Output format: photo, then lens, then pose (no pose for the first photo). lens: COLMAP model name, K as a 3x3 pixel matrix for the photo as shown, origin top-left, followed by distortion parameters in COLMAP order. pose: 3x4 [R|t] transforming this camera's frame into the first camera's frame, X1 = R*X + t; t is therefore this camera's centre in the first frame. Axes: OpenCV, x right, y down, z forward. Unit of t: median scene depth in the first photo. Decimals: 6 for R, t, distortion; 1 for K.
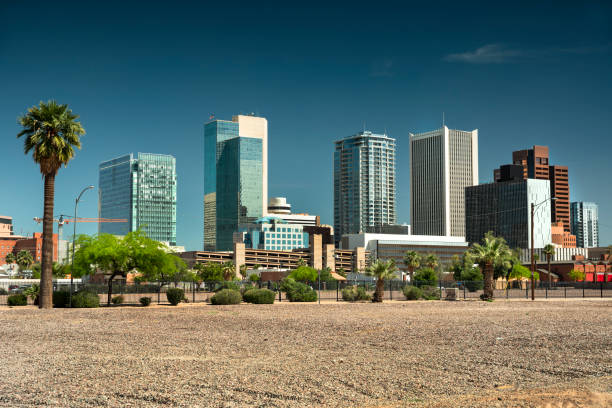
lens RADIAL K [[977.4, 0, 303.9], [0, 977.4, 204.2], [0, 0, 1]] dist [0.200443, 0.000000]
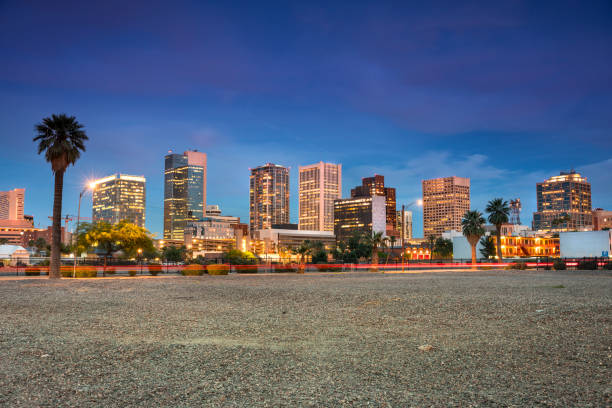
lens RADIAL K [[555.5, 0, 278.2], [0, 555.5, 208.4], [0, 0, 1]] dist [0.060625, 0.000000]
pose [[0.992117, 0.013295, 0.124608, -0.034844], [-0.011155, 0.999778, -0.017853, 0.013138], [-0.124818, 0.016322, 0.992045, 0.130511]]
